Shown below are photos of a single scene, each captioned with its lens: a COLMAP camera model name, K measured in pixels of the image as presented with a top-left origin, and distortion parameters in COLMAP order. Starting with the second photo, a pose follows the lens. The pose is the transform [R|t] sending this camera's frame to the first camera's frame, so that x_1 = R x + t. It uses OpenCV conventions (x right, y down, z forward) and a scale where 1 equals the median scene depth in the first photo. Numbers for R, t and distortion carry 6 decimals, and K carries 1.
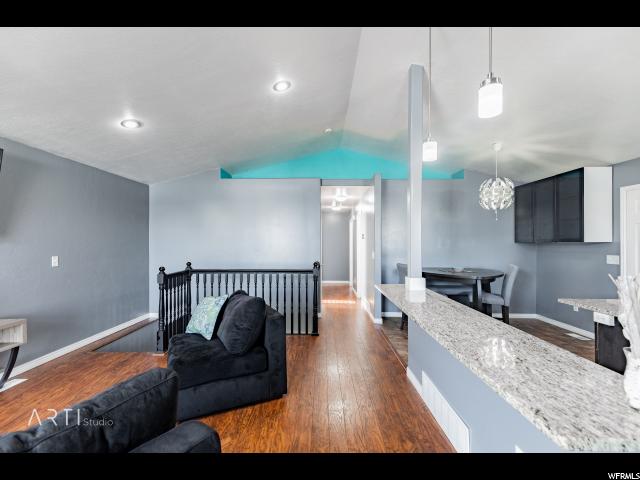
lens RADIAL K [[285.0, 0, 320.0], [0, 285.0, 240.0], [0, 0, 1]] dist [0.042902, -0.021043]
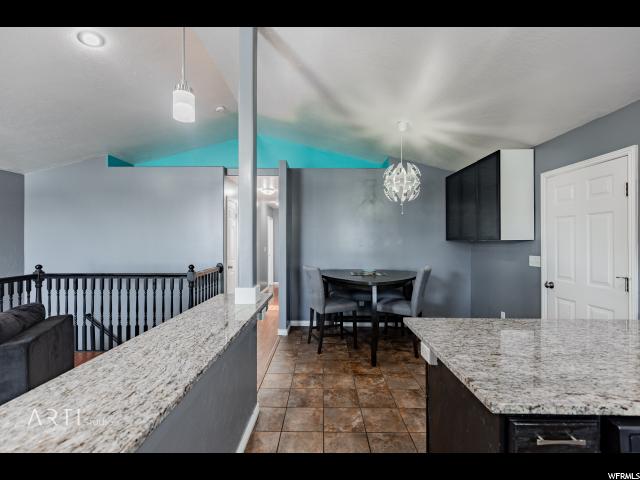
lens RADIAL K [[285.0, 0, 320.0], [0, 285.0, 240.0], [0, 0, 1]] dist [0.042902, -0.021043]
pose [[0.999974, -0.000738, 0.007116, 0.354634], [0.000715, 0.999995, 0.003215, 0.004040], [-0.007119, -0.003210, 0.999970, 0.161232]]
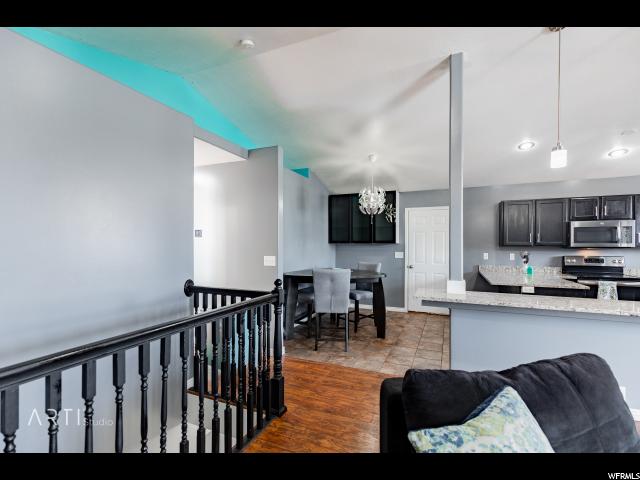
lens RADIAL K [[285.0, 0, 320.0], [0, 285.0, 240.0], [0, 0, 1]] dist [0.042902, -0.021043]
pose [[0.395723, 0.011336, 0.918300, -0.509755], [-0.009399, 0.999921, -0.008293, 0.005295], [-0.918322, -0.005349, 0.395799, 0.721819]]
